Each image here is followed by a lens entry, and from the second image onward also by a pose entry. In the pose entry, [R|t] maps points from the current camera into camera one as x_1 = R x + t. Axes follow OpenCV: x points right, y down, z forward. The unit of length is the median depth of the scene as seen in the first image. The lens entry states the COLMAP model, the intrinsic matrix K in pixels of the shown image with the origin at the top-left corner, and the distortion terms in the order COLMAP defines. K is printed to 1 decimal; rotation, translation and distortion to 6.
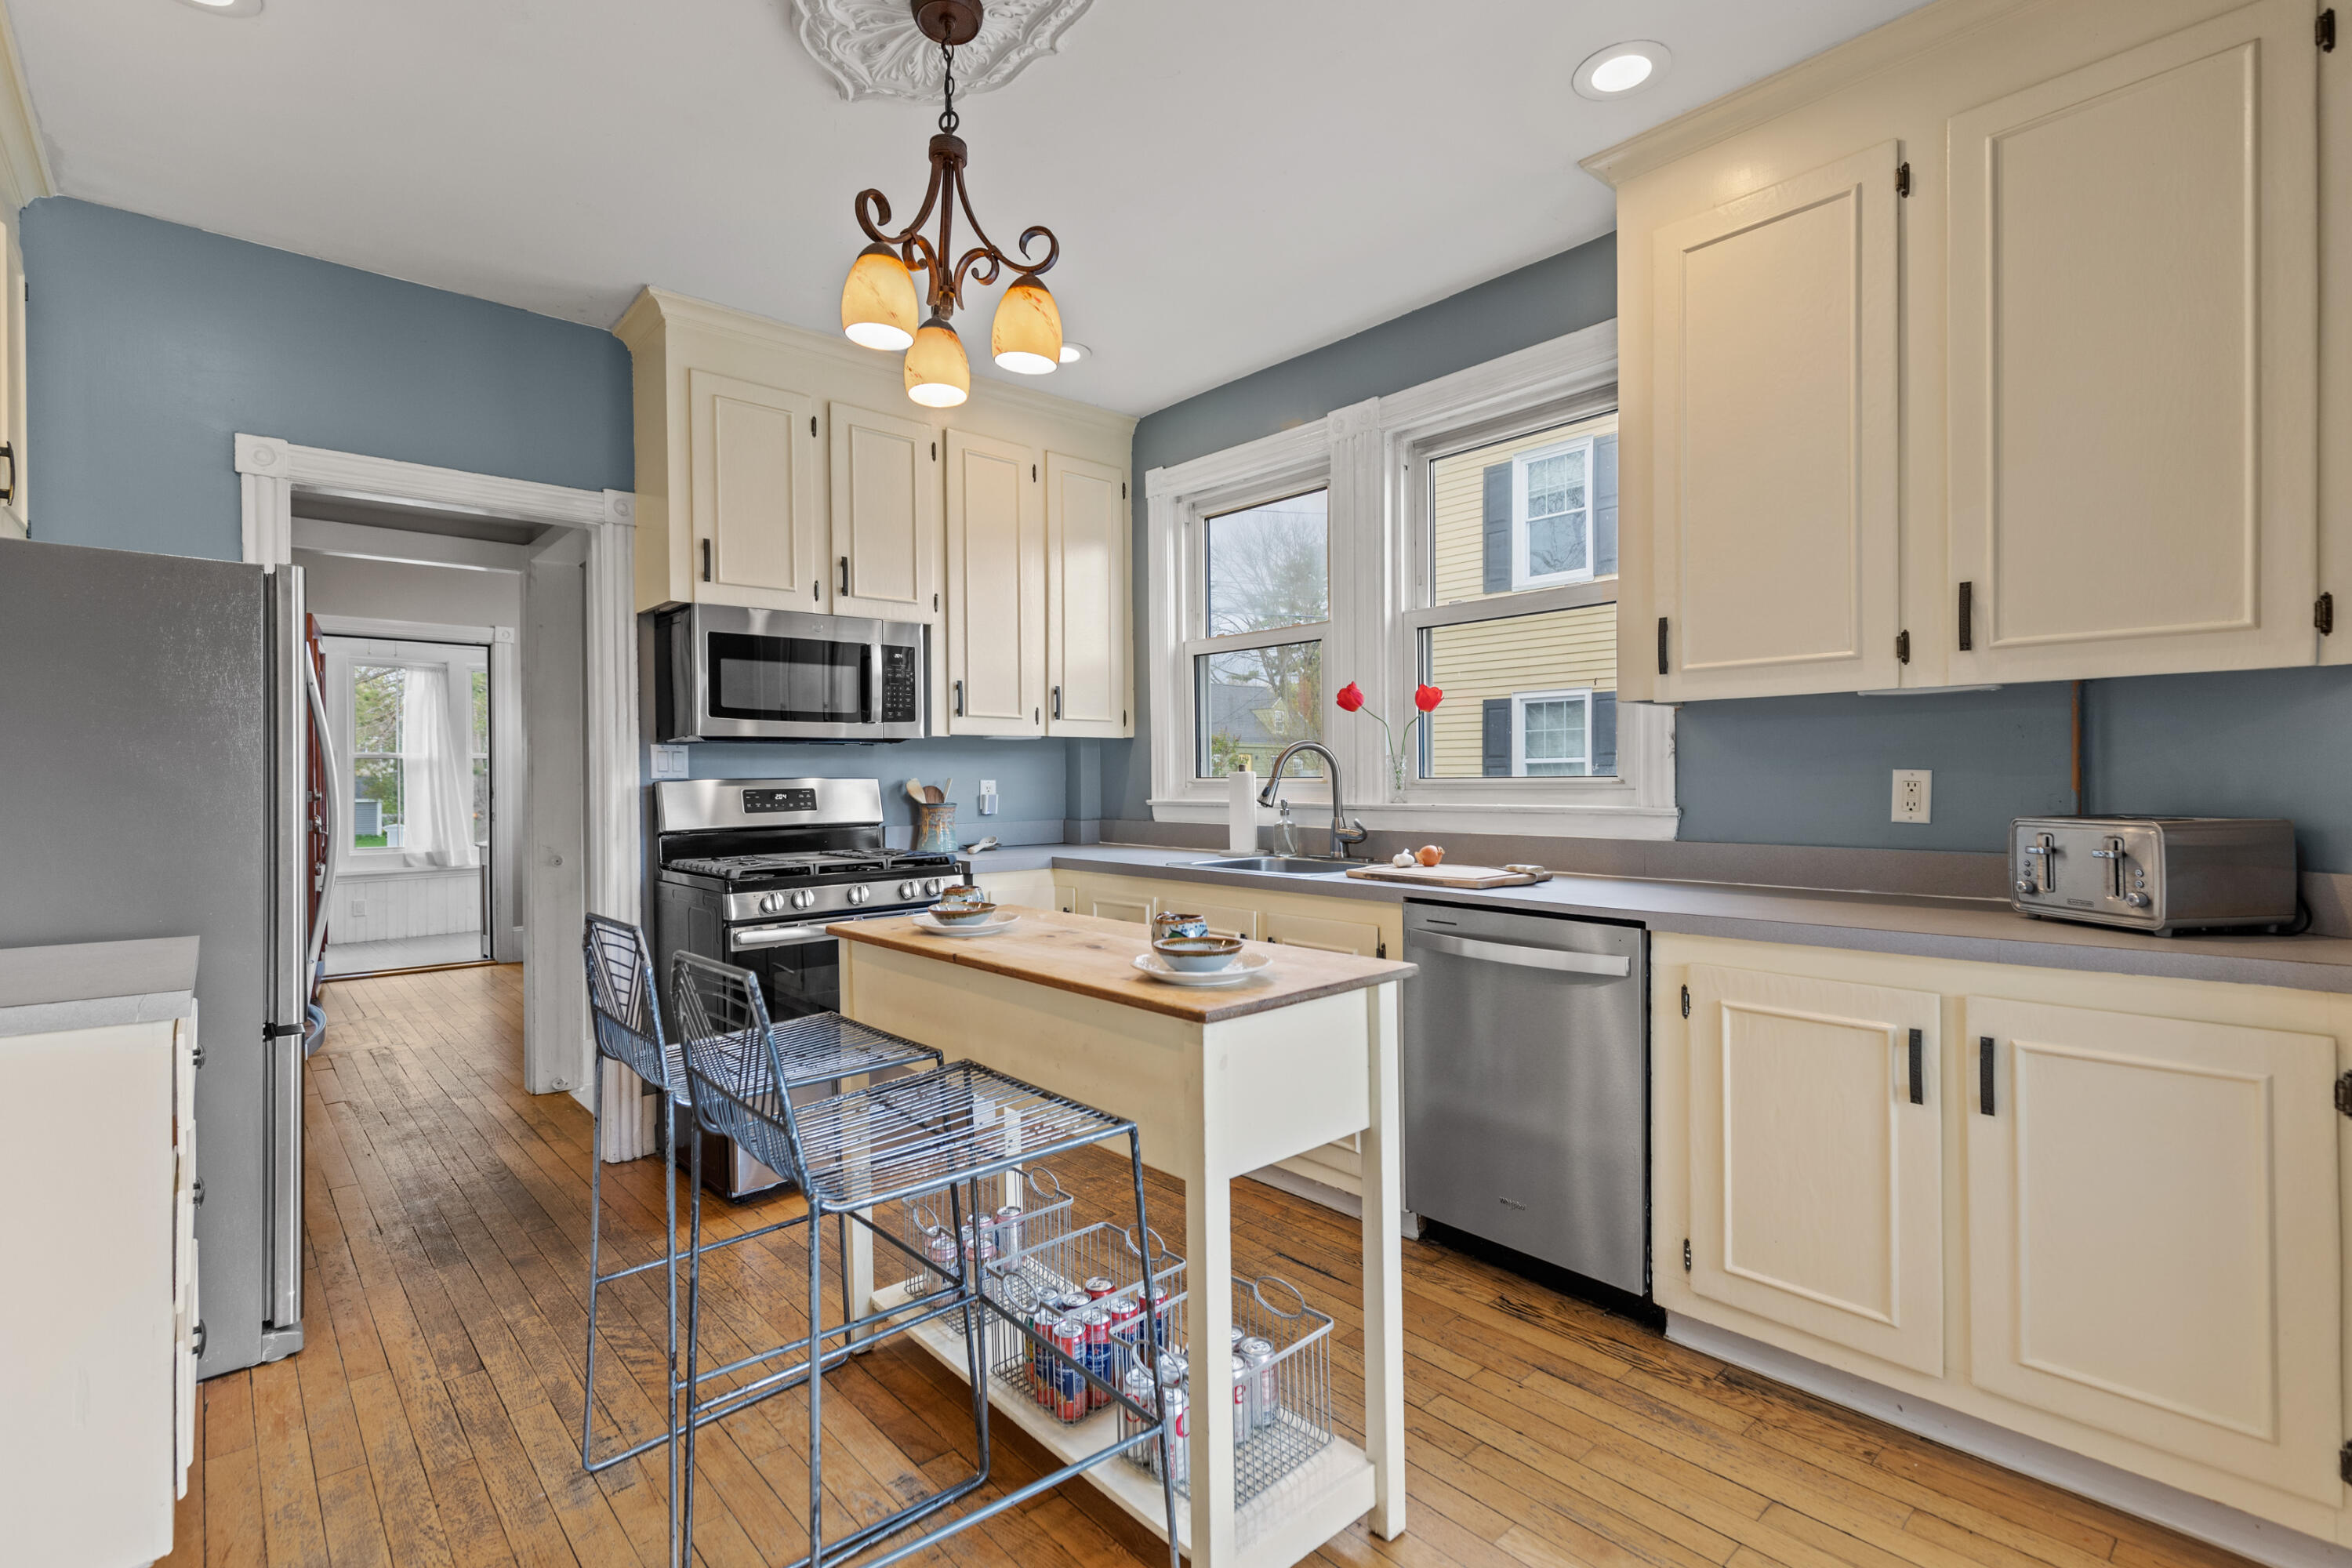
lens RADIAL K [[1073.2, 0, 1176.3], [0, 1073.2, 779.7], [0, 0, 1]] dist [0.000083, -0.000286]
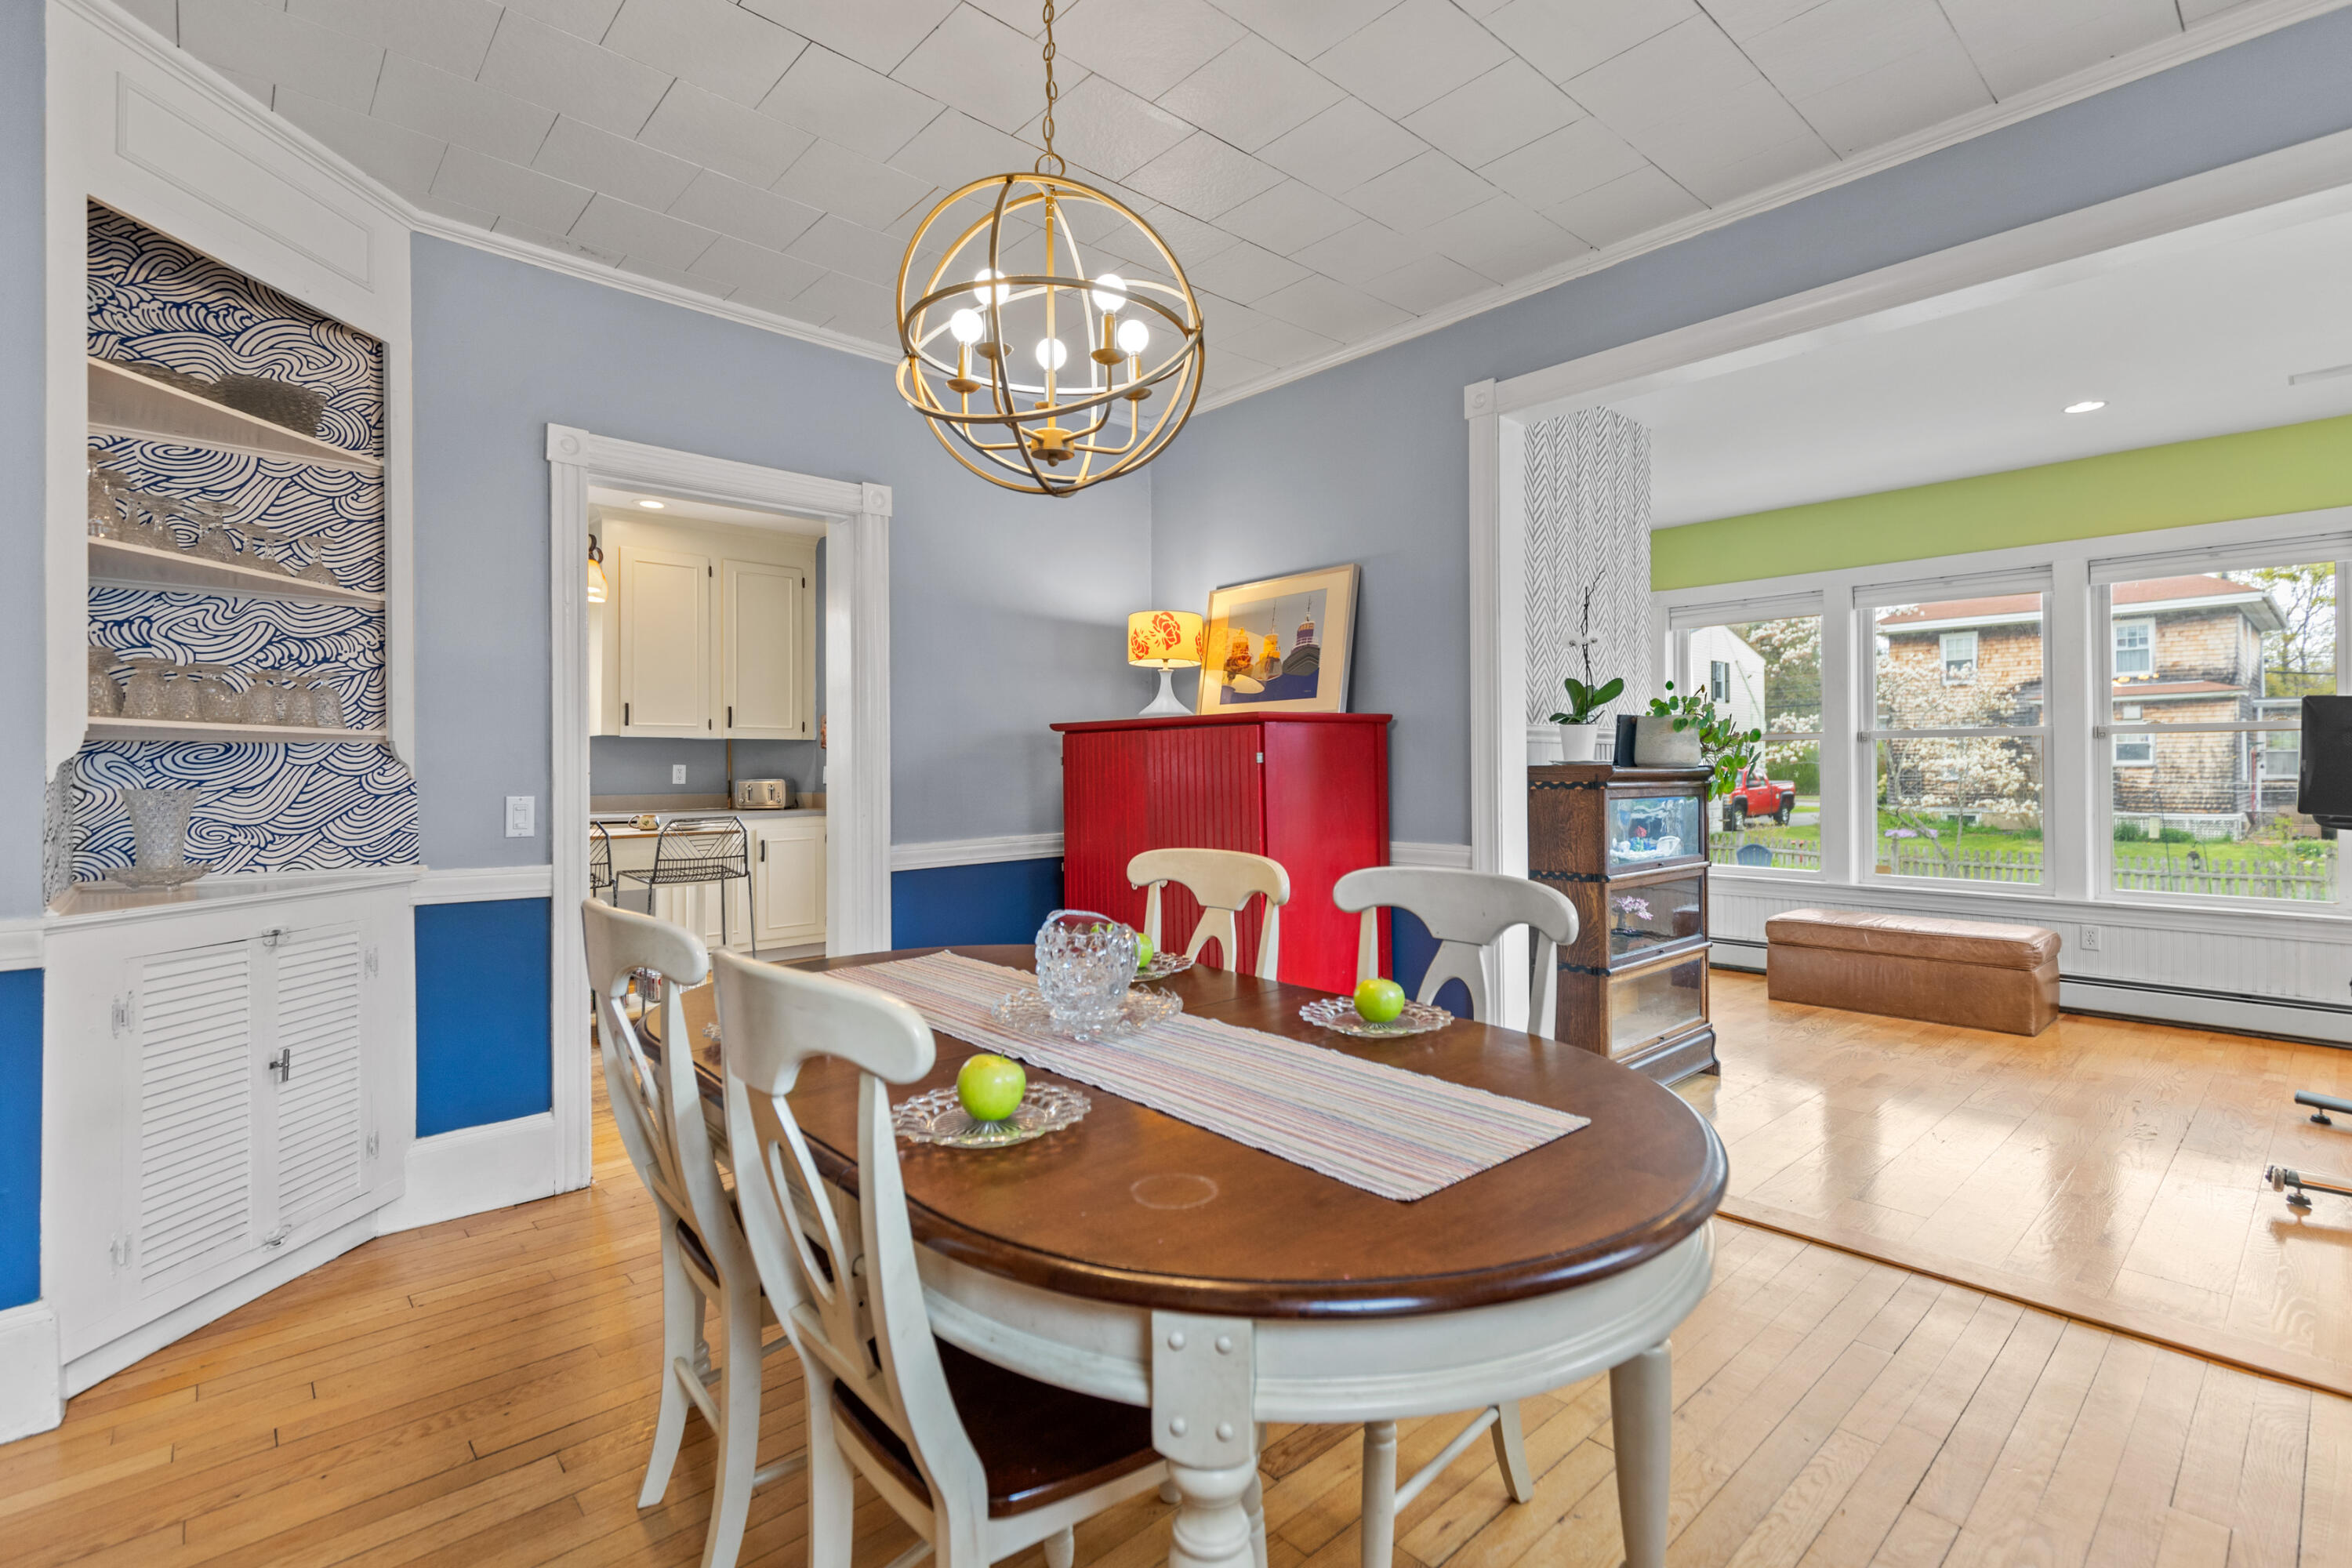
lens RADIAL K [[1073.2, 0, 1175.6], [0, 1073.2, 773.3], [0, 0, 1]] dist [0.000083, -0.000286]
pose [[0.009211, 0.002628, 0.999954, -2.397382], [0.002063, 0.999994, -0.002647, 0.026243], [-0.999955, 0.002088, 0.009205, -0.352336]]
